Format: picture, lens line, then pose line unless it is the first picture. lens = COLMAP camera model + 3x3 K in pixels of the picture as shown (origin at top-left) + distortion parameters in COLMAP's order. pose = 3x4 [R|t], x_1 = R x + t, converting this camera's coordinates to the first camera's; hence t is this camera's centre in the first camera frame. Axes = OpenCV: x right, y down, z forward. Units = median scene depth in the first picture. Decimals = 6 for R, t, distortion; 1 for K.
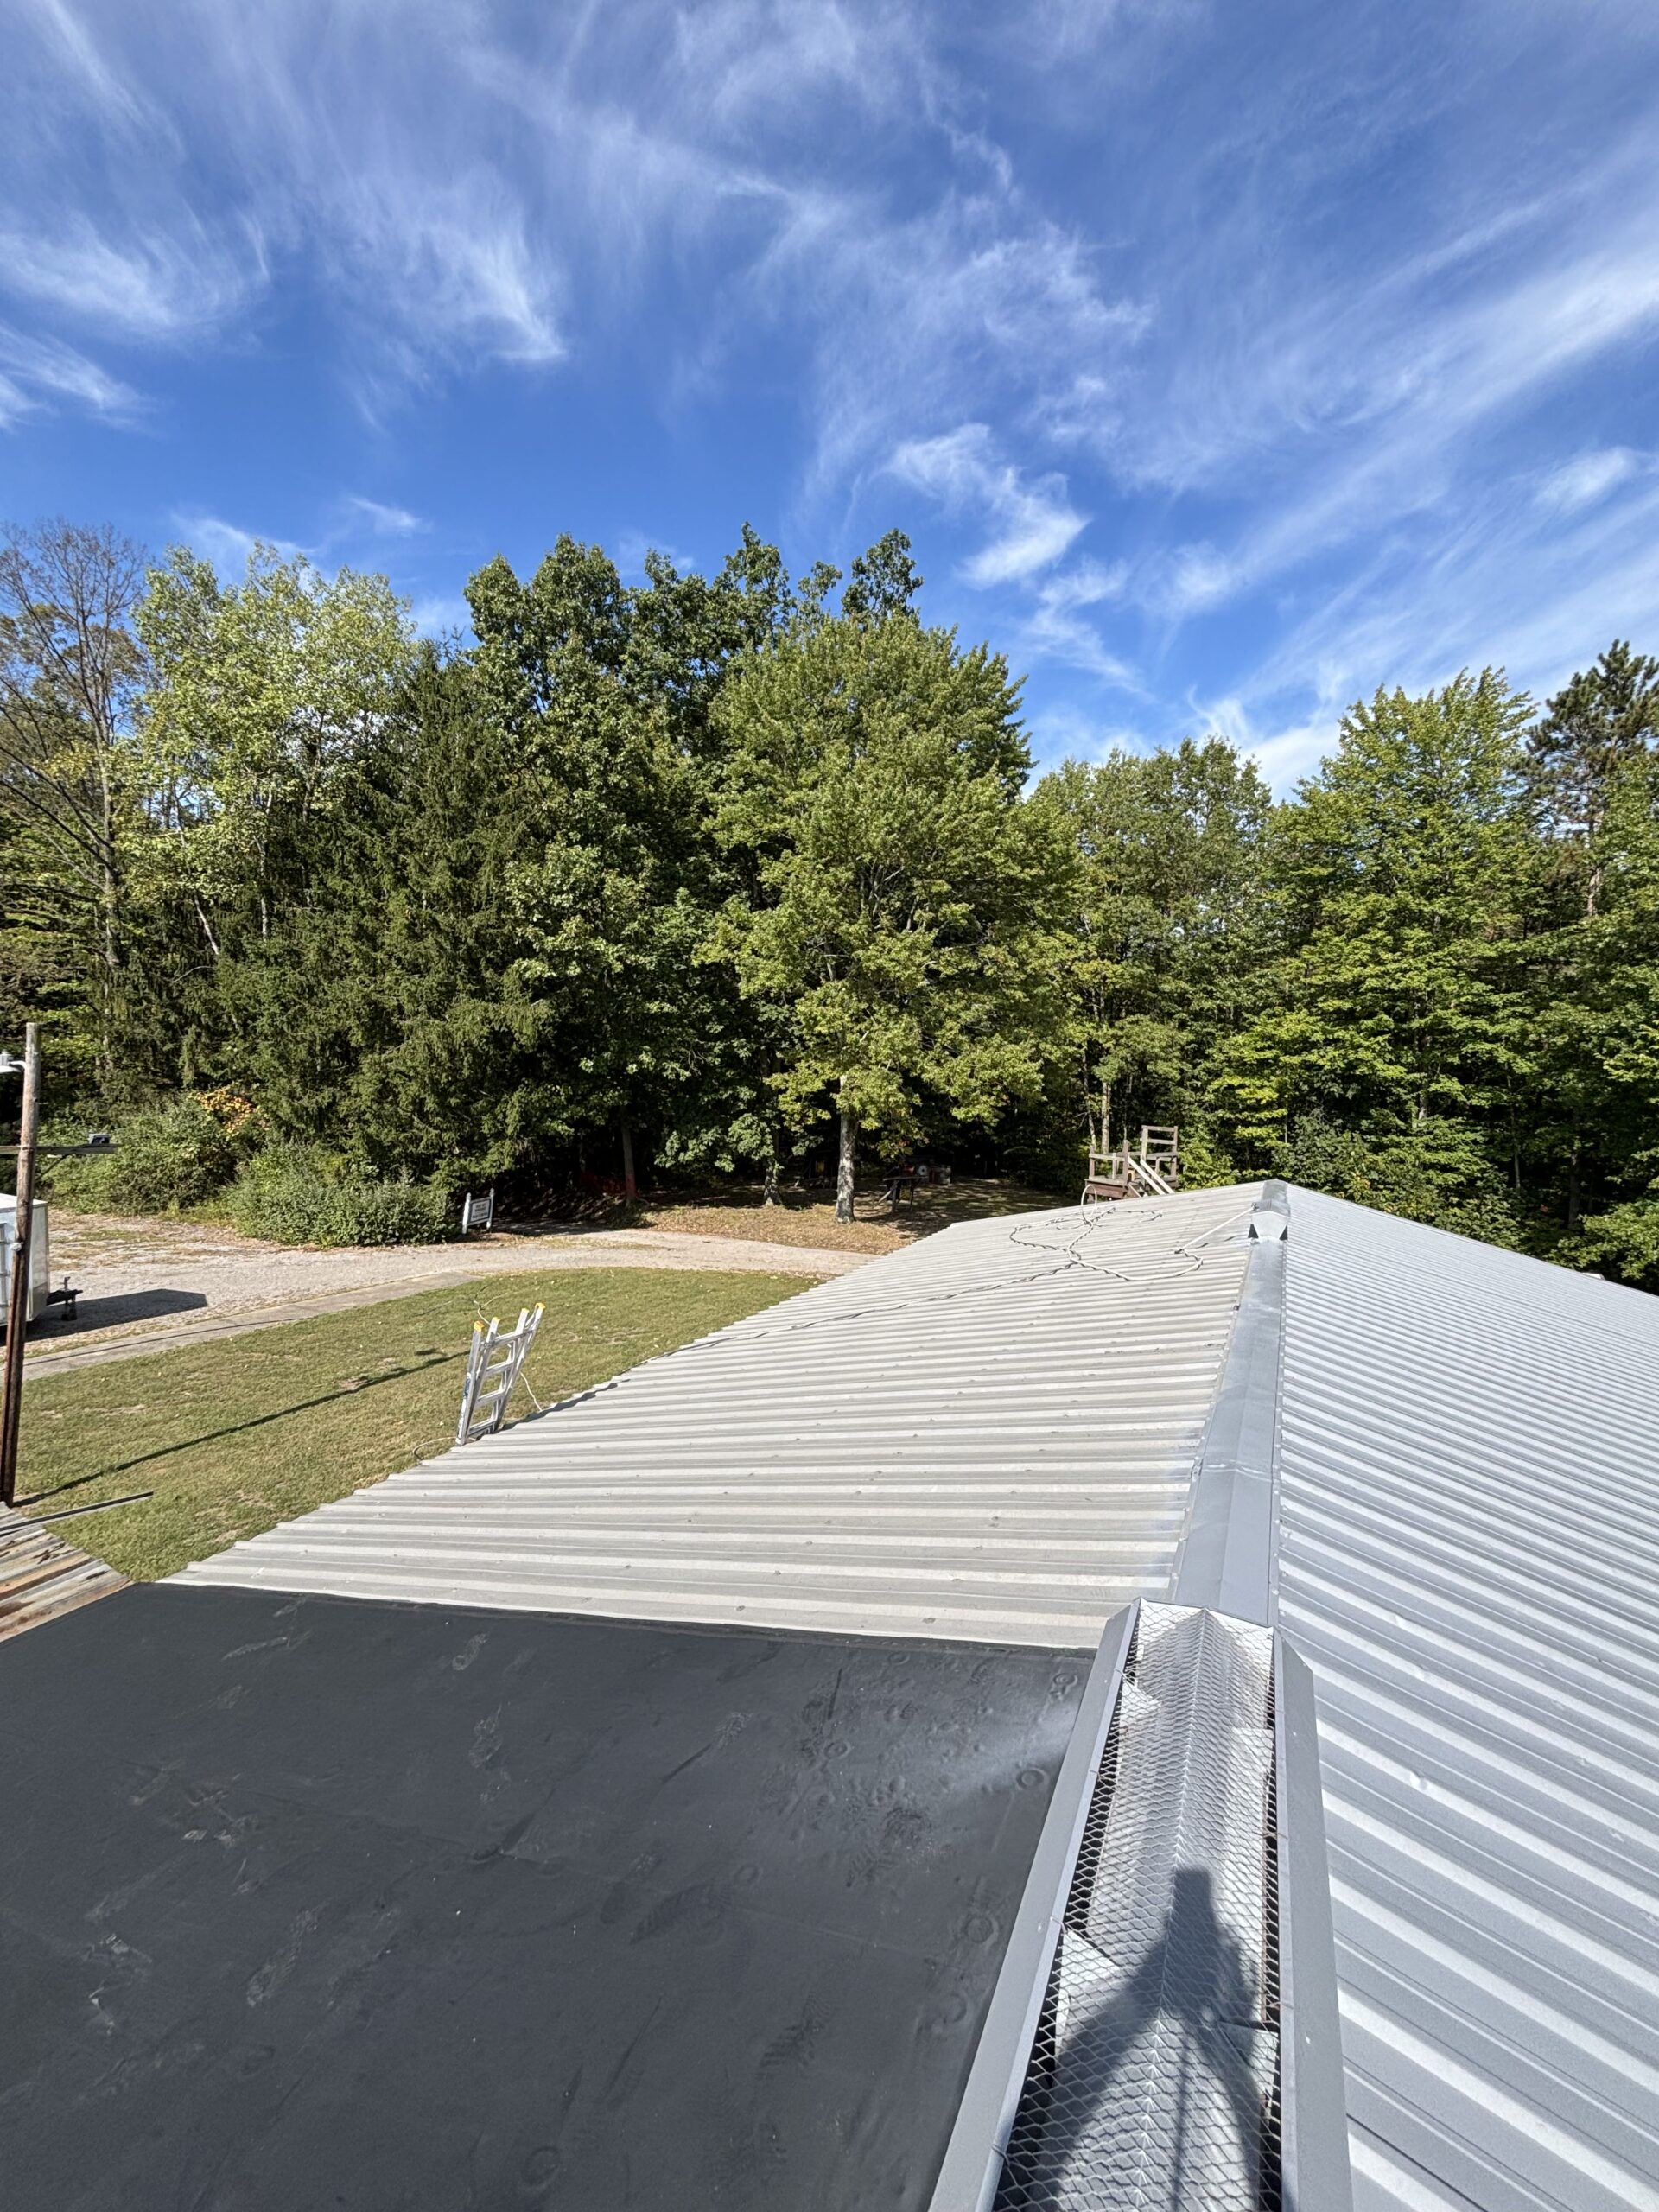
lens RADIAL K [[903.5, 0, 837.8], [0, 903.5, 1107.7], [0, 0, 1]] dist [0.002515, -0.001048]
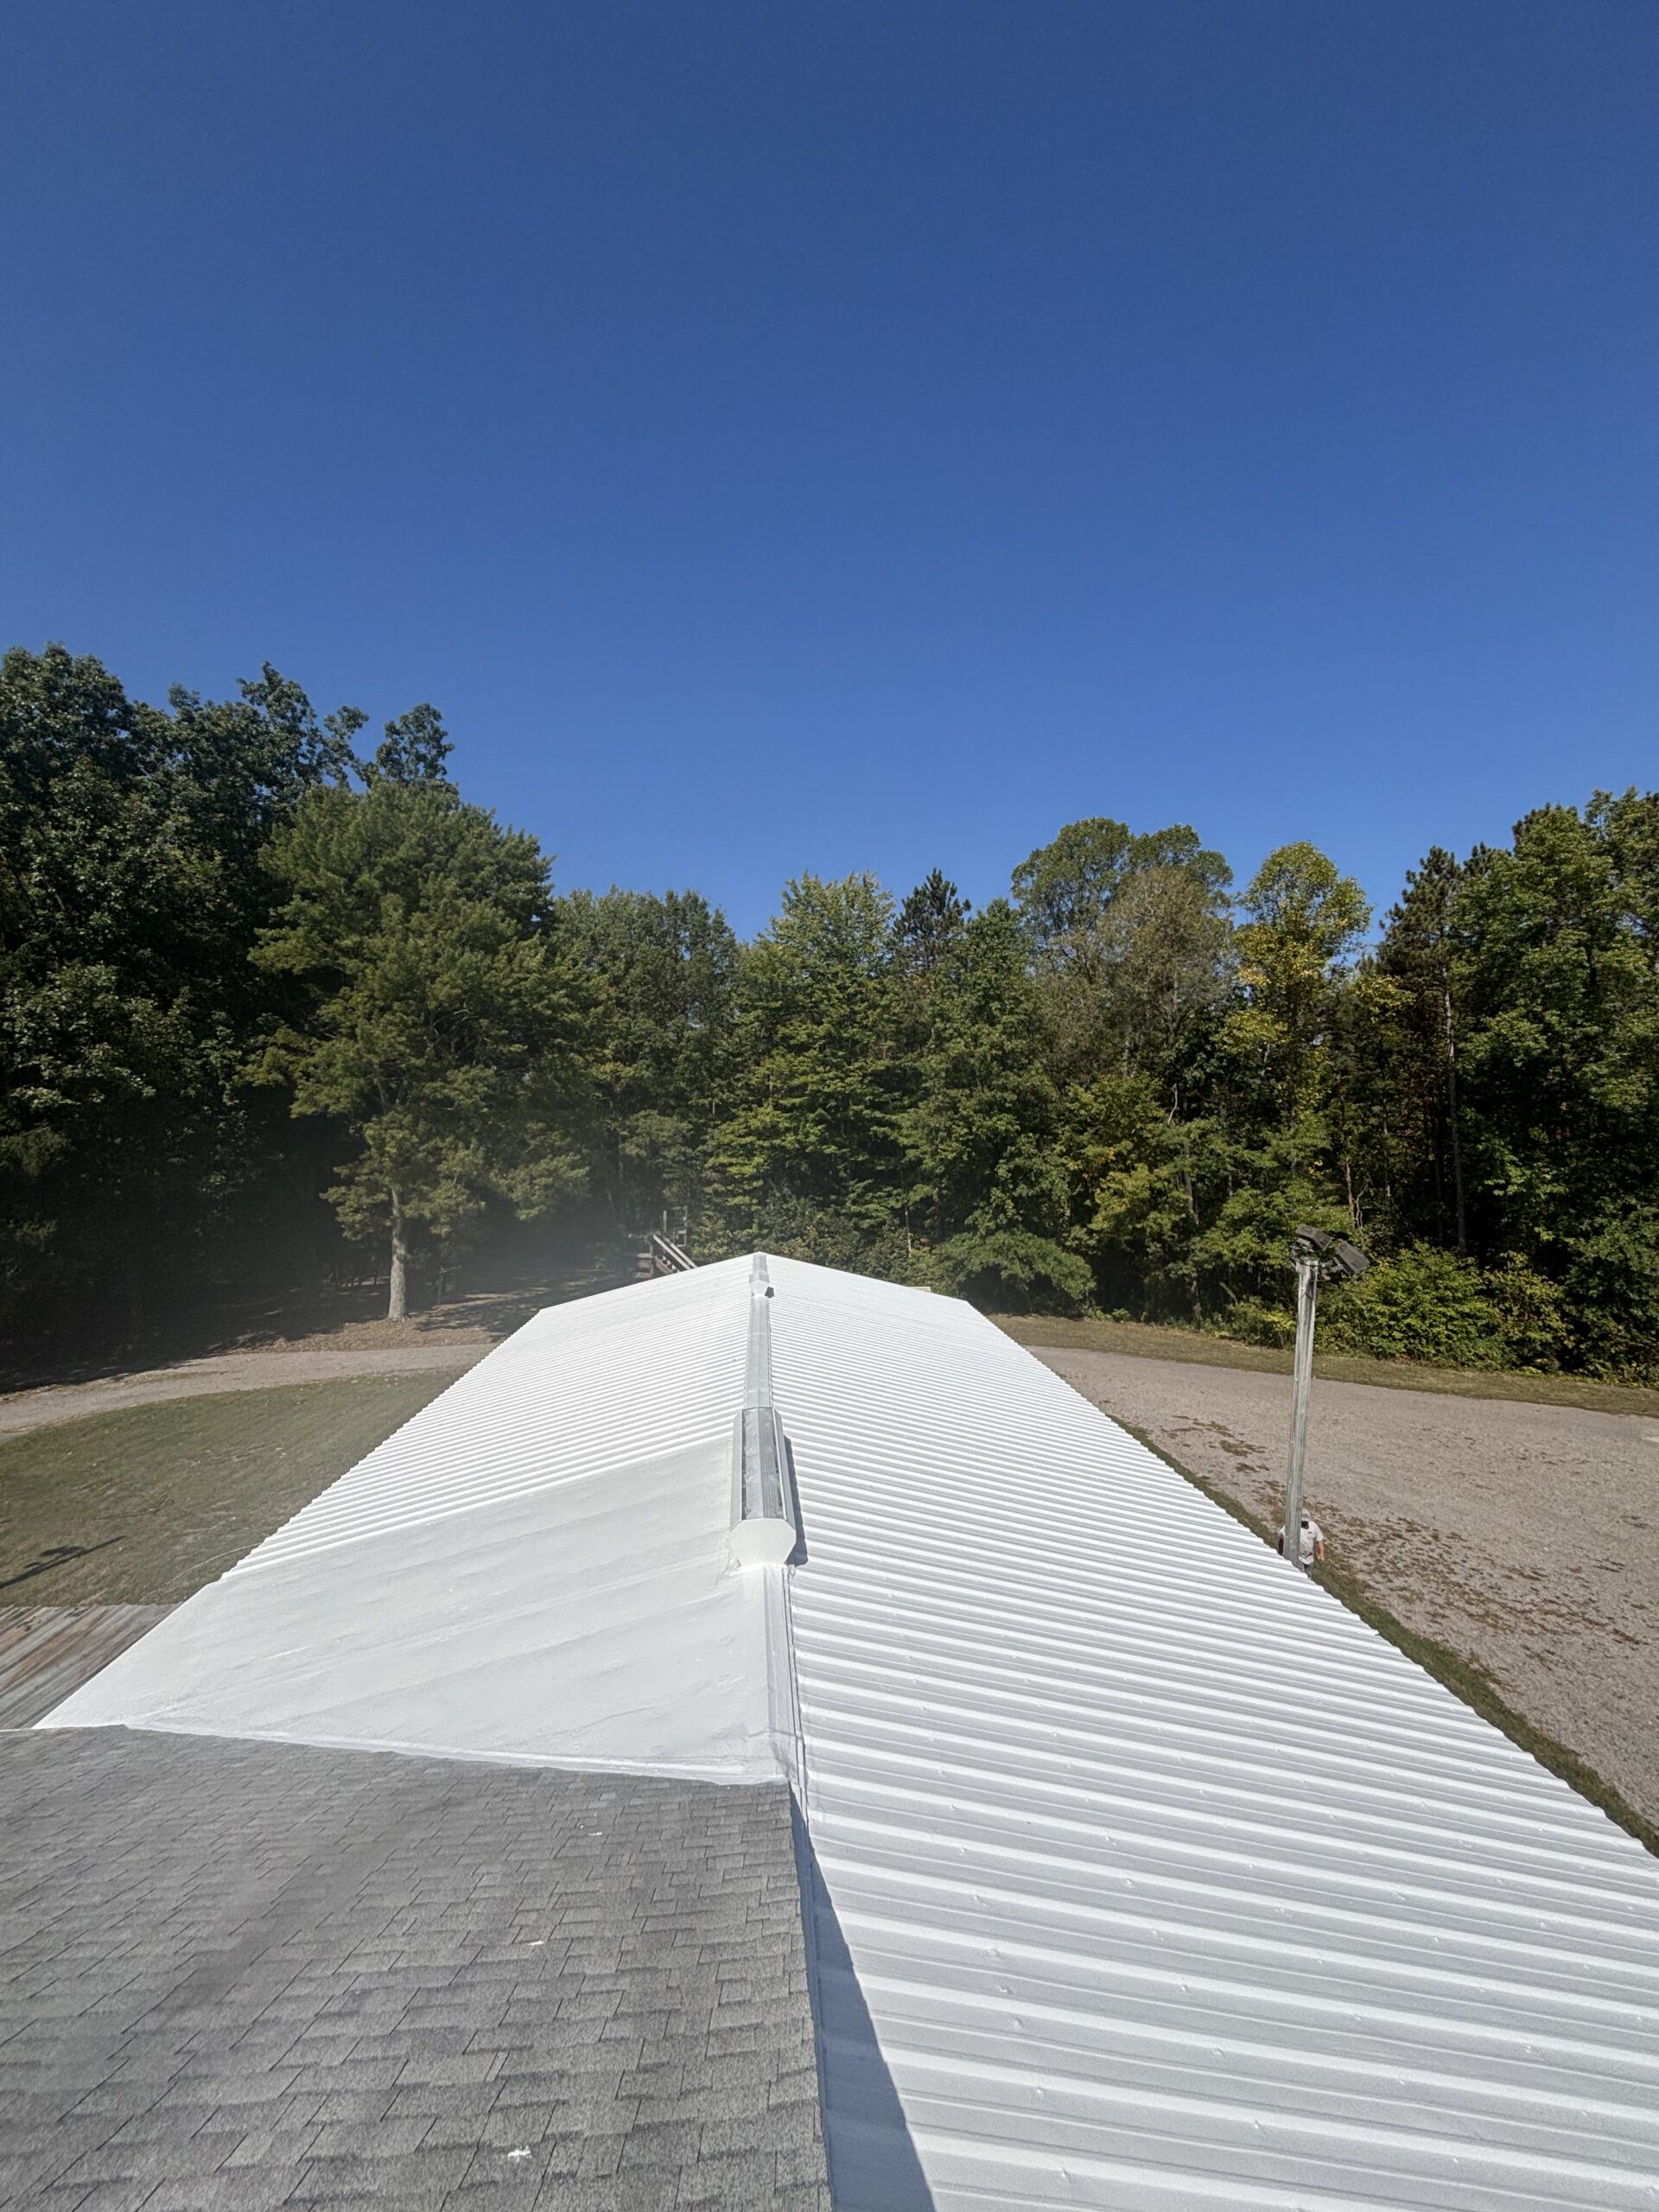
lens RADIAL K [[903.5, 0, 822.8], [0, 903.5, 1105.3], [0, 0, 1]] dist [0.002515, -0.001048]
pose [[0.863082, -0.026429, 0.504372, -0.094479], [0.060264, 0.996884, -0.050888, -0.040850], [-0.501455, 0.074316, 0.861986, -0.199854]]
